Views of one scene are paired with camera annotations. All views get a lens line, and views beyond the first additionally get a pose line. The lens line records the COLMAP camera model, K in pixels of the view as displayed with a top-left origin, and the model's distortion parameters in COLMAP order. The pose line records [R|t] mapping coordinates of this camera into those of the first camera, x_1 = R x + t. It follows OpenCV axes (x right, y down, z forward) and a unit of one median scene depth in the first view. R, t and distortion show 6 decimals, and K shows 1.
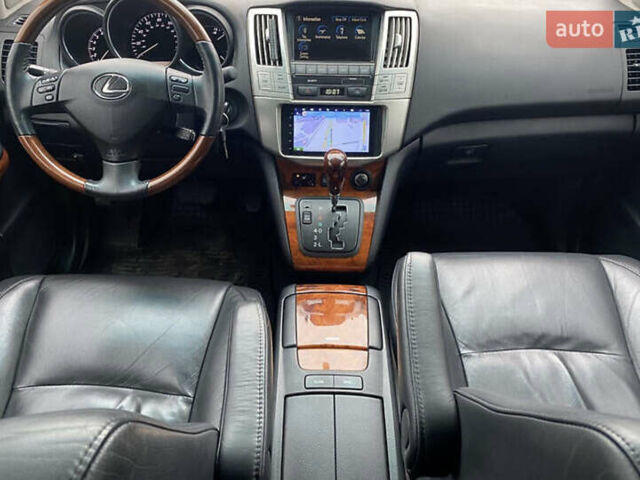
lens RADIAL K [[522.9, 0, 317.7], [0, 522.9, 219.4], [0, 0, 1]] dist [0.100499, -0.159327]
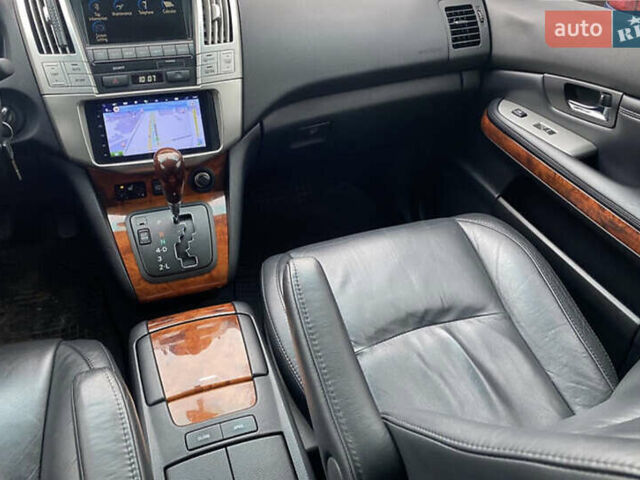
lens RADIAL K [[542.6, 0, 322.3], [0, 542.6, 220.2], [0, 0, 1]] dist [0.009084, -0.001464]
pose [[0.933575, -0.182413, 0.308484, -0.018994], [0.176492, 0.983168, 0.047245, -0.019880], [-0.311909, 0.010338, 0.950056, 0.118293]]
